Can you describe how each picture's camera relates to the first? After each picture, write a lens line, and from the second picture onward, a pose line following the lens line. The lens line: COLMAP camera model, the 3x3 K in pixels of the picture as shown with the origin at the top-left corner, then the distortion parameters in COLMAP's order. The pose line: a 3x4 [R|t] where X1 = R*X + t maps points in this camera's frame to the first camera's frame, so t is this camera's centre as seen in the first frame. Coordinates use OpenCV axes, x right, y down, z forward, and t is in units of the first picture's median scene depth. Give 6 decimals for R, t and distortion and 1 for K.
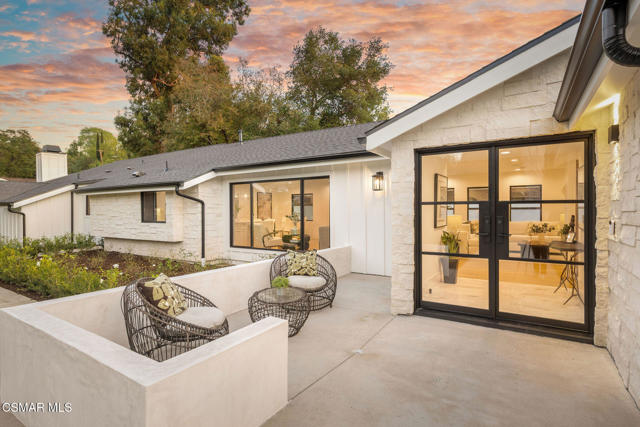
lens RADIAL K [[327.6, 0, 320.0], [0, 327.6, 213.5], [0, 0, 1]] dist [0.001804, 0.001012]
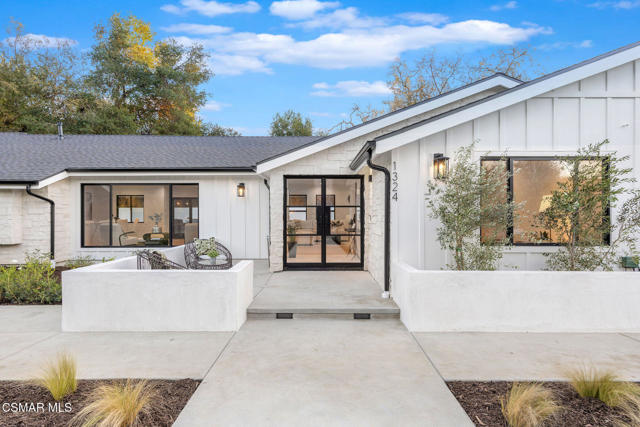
lens RADIAL K [[291.2, 0, 320.0], [0, 291.2, 213.5], [0, 0, 1]] dist [-0.000292, 0.000019]
pose [[0.852949, 0.001276, 0.521992, -0.178476], [0.002114, 0.999980, -0.005899, 0.008103], [-0.521989, 0.006135, 0.852930, -0.210252]]
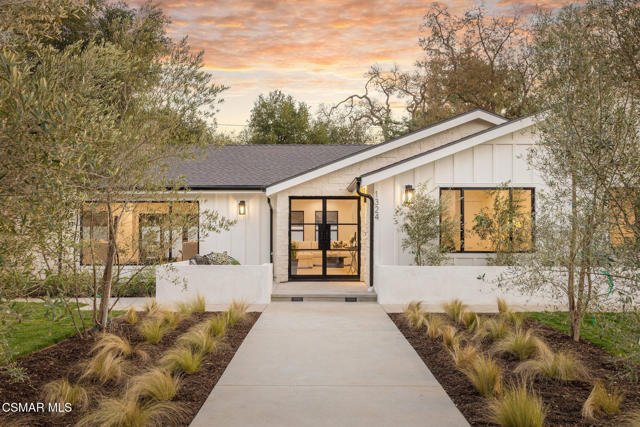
lens RADIAL K [[377.4, 0, 320.0], [0, 377.4, 213.5], [0, 0, 1]] dist [-0.024570, 0.000073]
pose [[0.852131, 0.031732, 0.522366, -0.370518], [0.000298, 0.998130, -0.061120, 0.022200], [-0.523329, 0.052238, 0.850528, -0.513563]]
